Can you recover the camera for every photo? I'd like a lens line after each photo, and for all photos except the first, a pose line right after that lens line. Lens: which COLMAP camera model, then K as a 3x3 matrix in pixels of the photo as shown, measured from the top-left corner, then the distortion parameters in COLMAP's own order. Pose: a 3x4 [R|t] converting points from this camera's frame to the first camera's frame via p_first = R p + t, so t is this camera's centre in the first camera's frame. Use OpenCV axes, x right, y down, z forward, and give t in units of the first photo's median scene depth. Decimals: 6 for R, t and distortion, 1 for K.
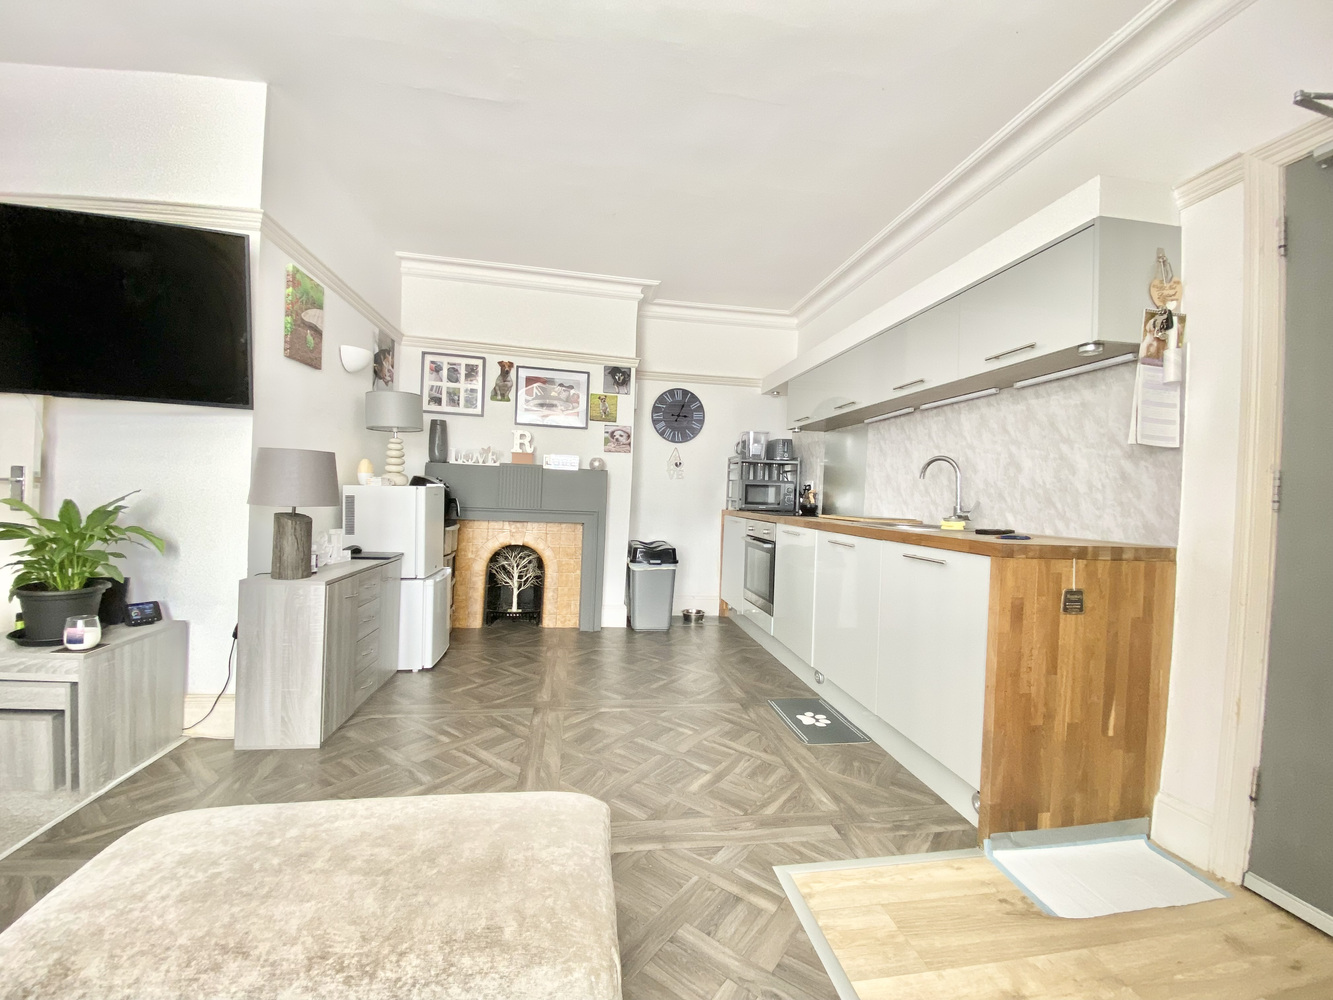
lens RADIAL K [[540.2, 0, 667.1], [0, 540.2, 497.0], [0, 0, 1]] dist [-0.020479, -0.000753]
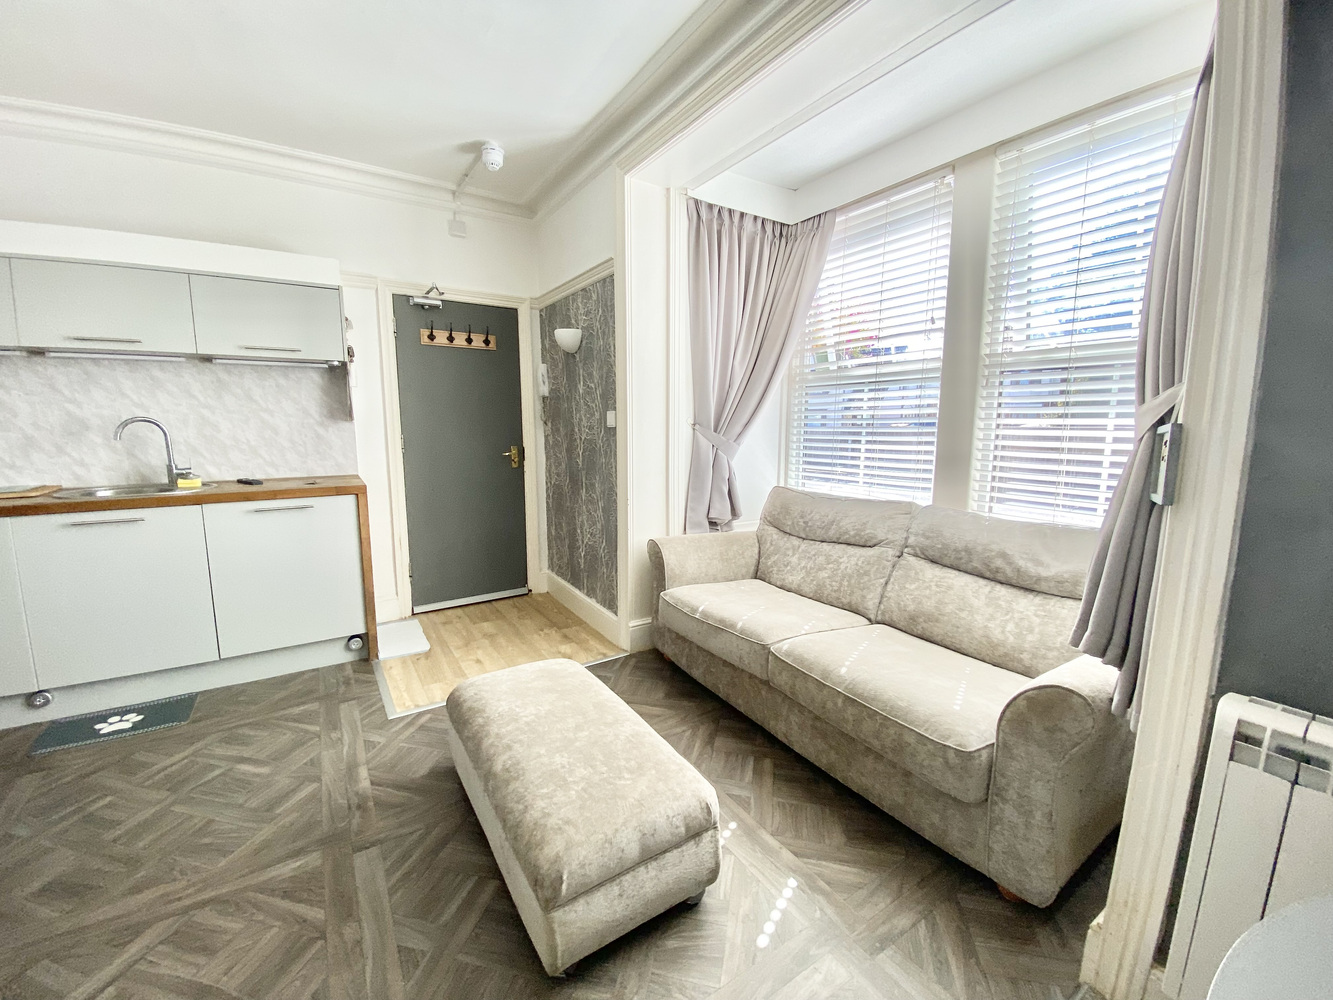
lens RADIAL K [[540.2, 0, 667.6], [0, 540.2, 500.2], [0, 0, 1]] dist [-0.020479, -0.000753]
pose [[-0.405883, -0.173998, 0.897209, -0.986126], [-0.018950, 0.983101, 0.182082, -0.148513], [-0.913728, 0.056902, -0.402322, 0.613601]]
